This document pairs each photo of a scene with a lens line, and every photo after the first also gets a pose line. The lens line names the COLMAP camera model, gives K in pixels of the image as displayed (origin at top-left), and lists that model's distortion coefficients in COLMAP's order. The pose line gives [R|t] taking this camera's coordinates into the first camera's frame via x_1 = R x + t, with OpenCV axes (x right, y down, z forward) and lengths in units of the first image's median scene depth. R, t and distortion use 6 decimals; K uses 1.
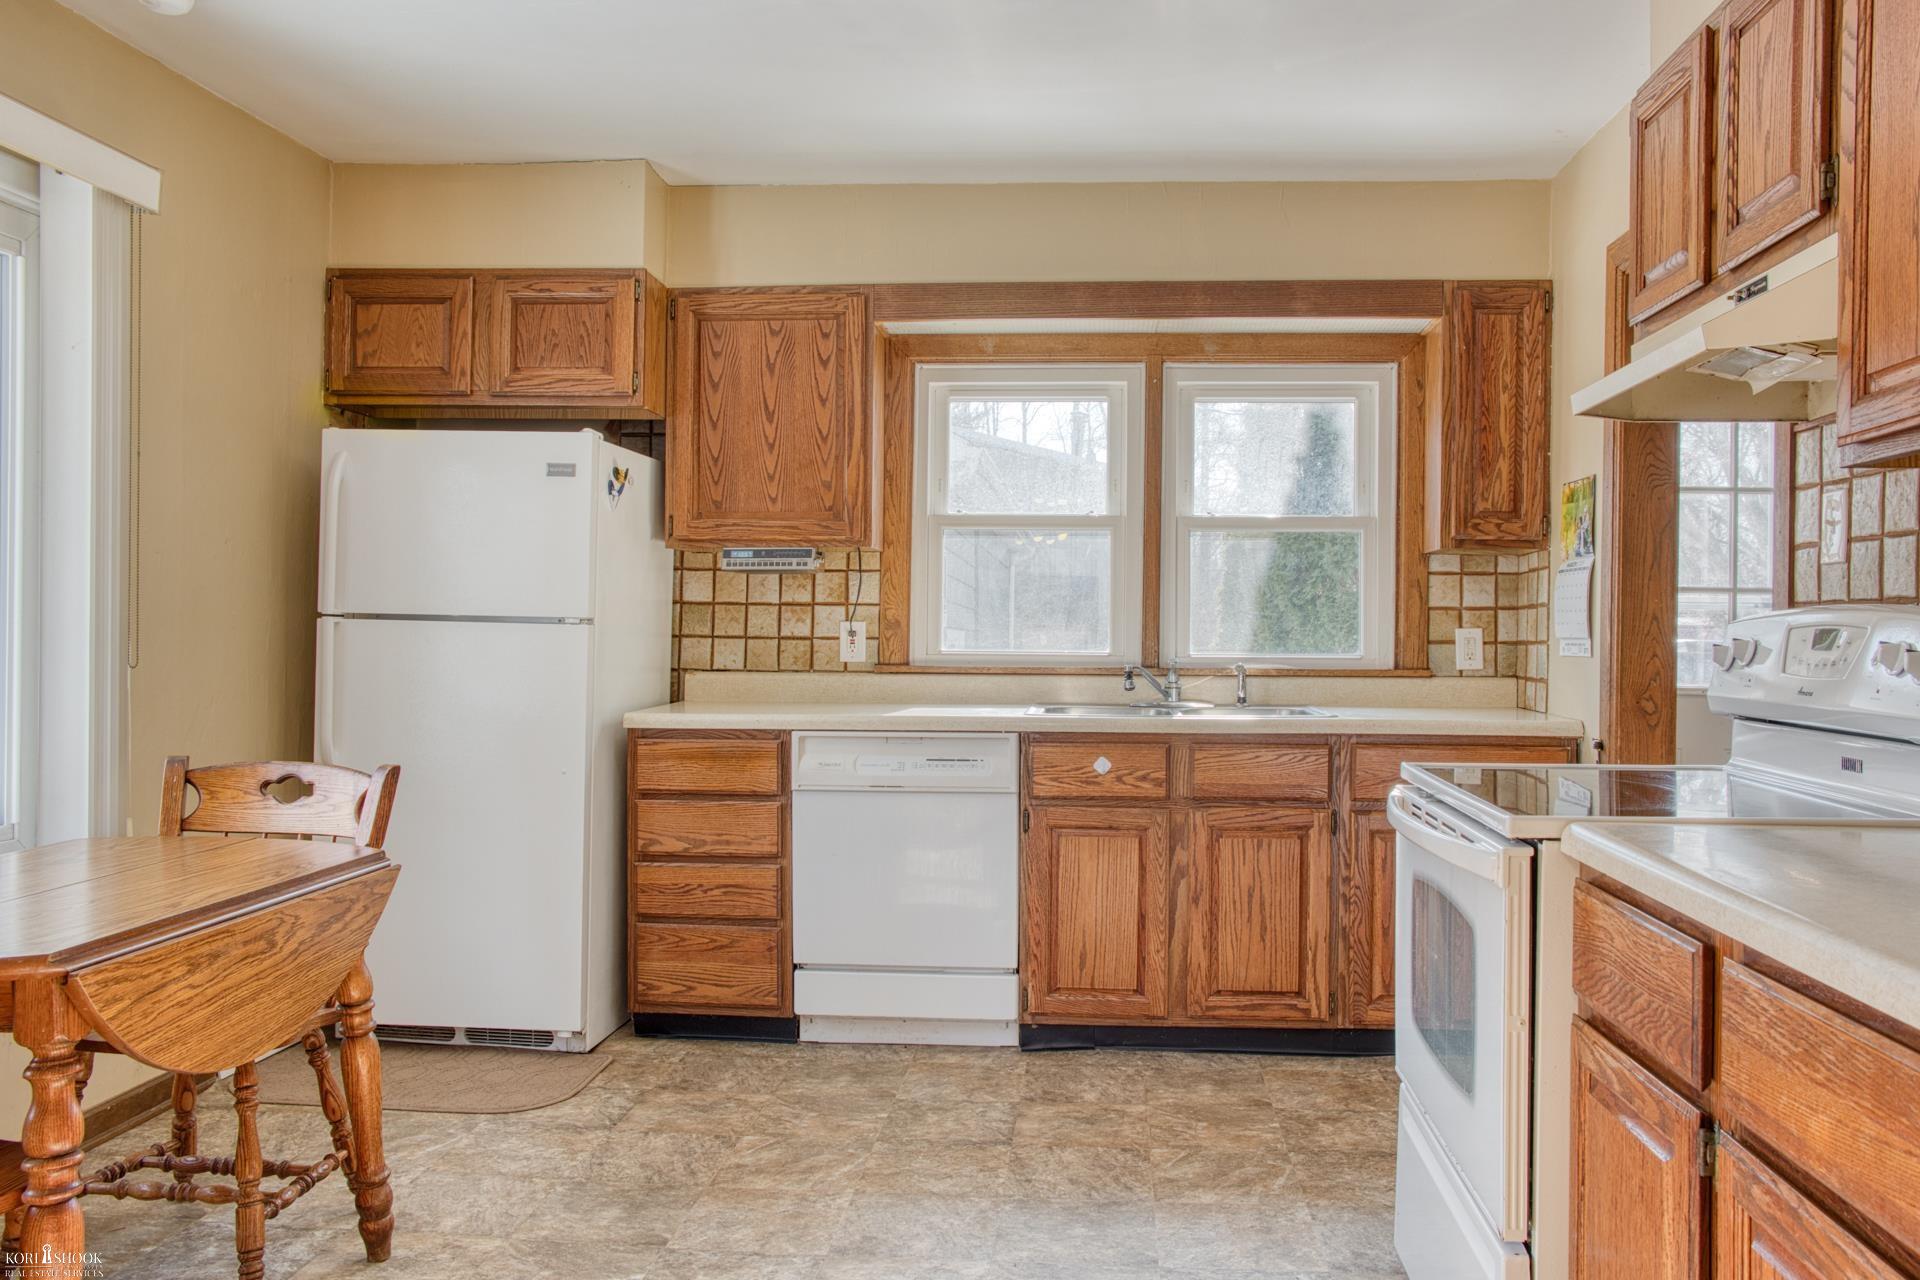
lens RADIAL K [[1525.6, 0, 960.0], [0, 1525.6, 640.0], [0, 0, 1]] dist [-0.114519, 0.134147]
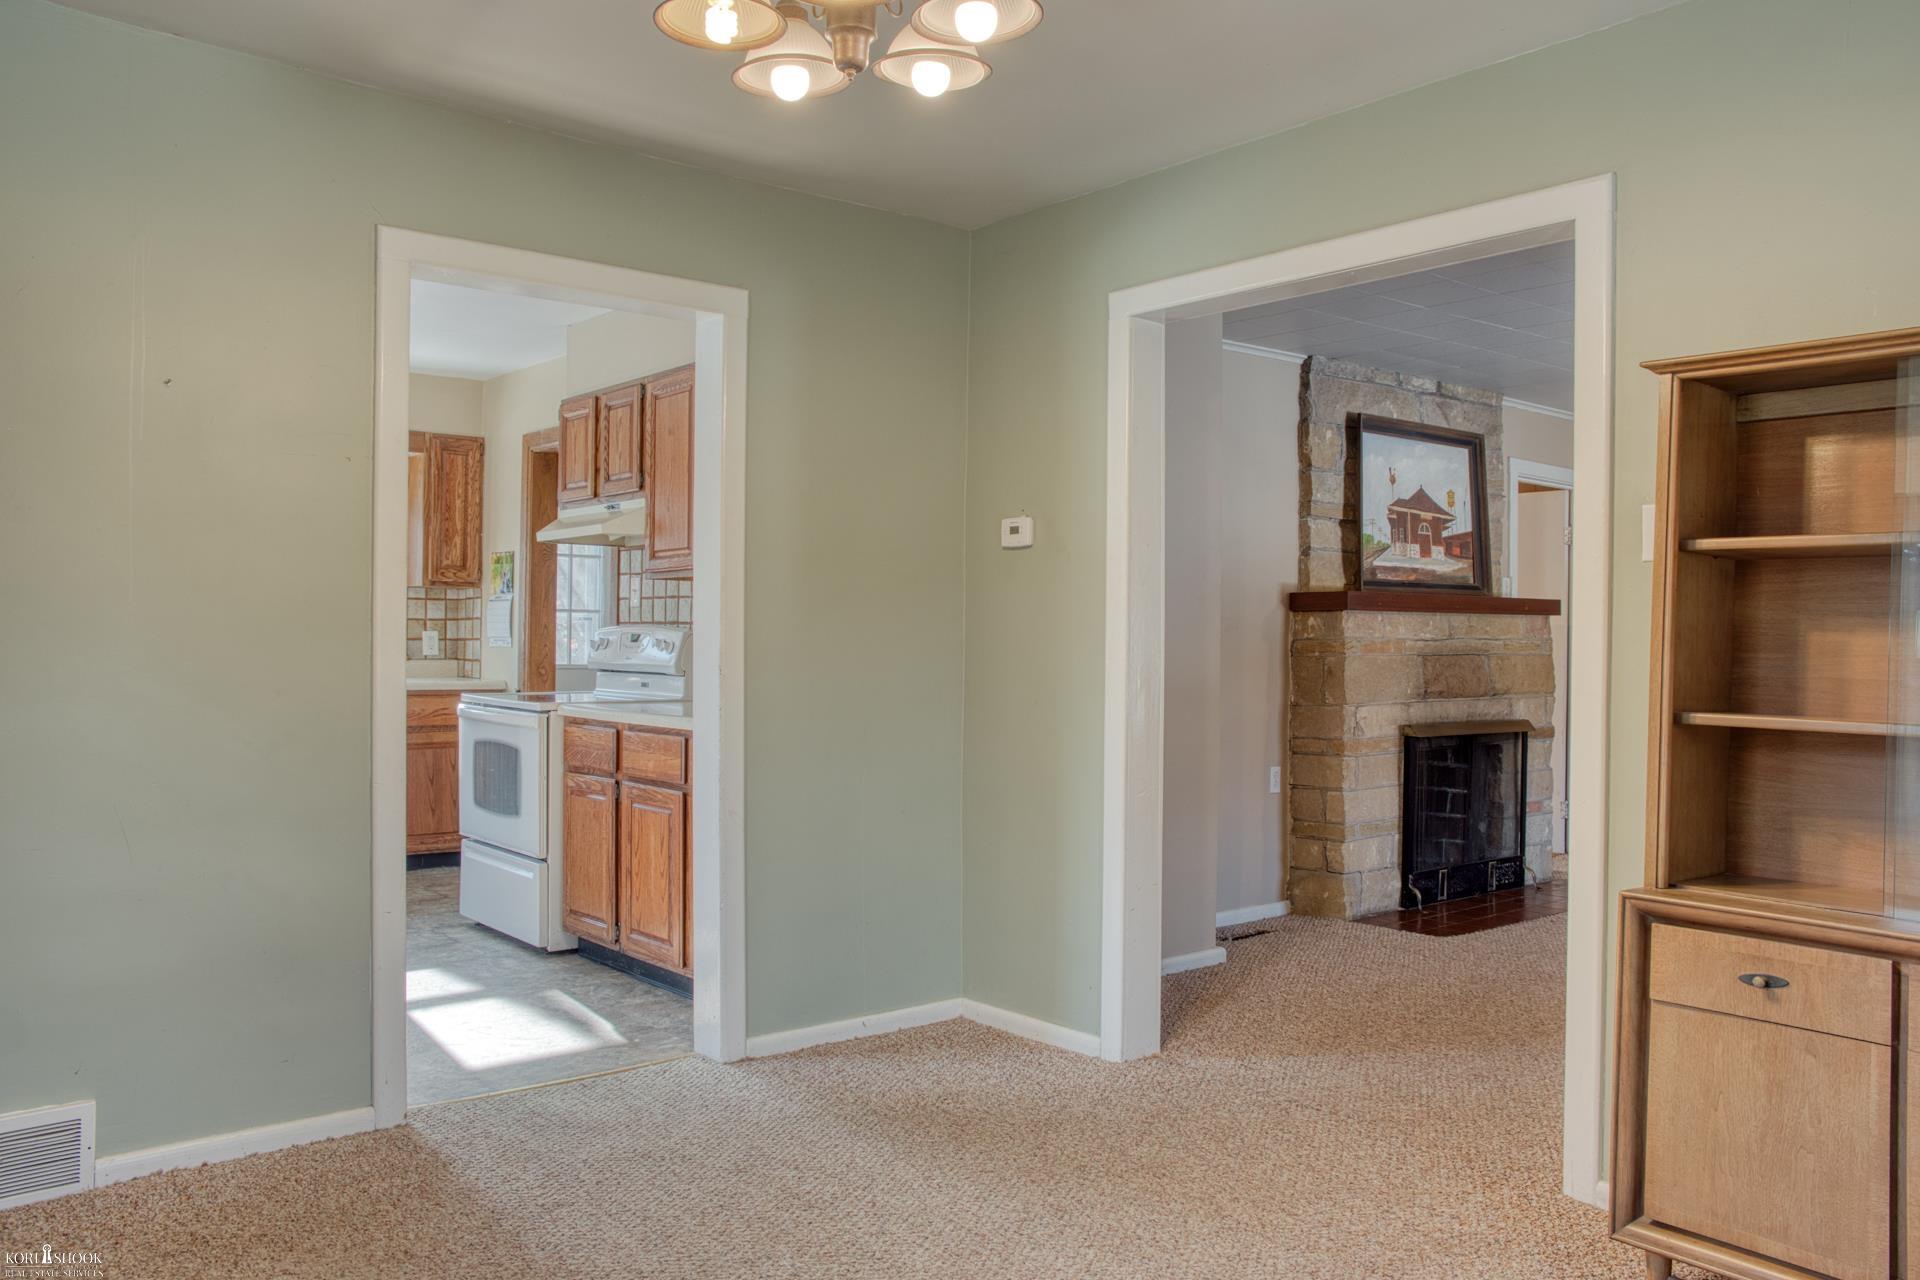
lens RADIAL K [[1525.6, 0, 960.0], [0, 1525.6, 640.0], [0, 0, 1]] dist [-0.114519, 0.134147]
pose [[0.710149, -0.000572, 0.704051, -0.536652], [-0.000394, 0.999999, 0.001210, 0.000168], [-0.704051, -0.001137, 0.710148, -0.779470]]
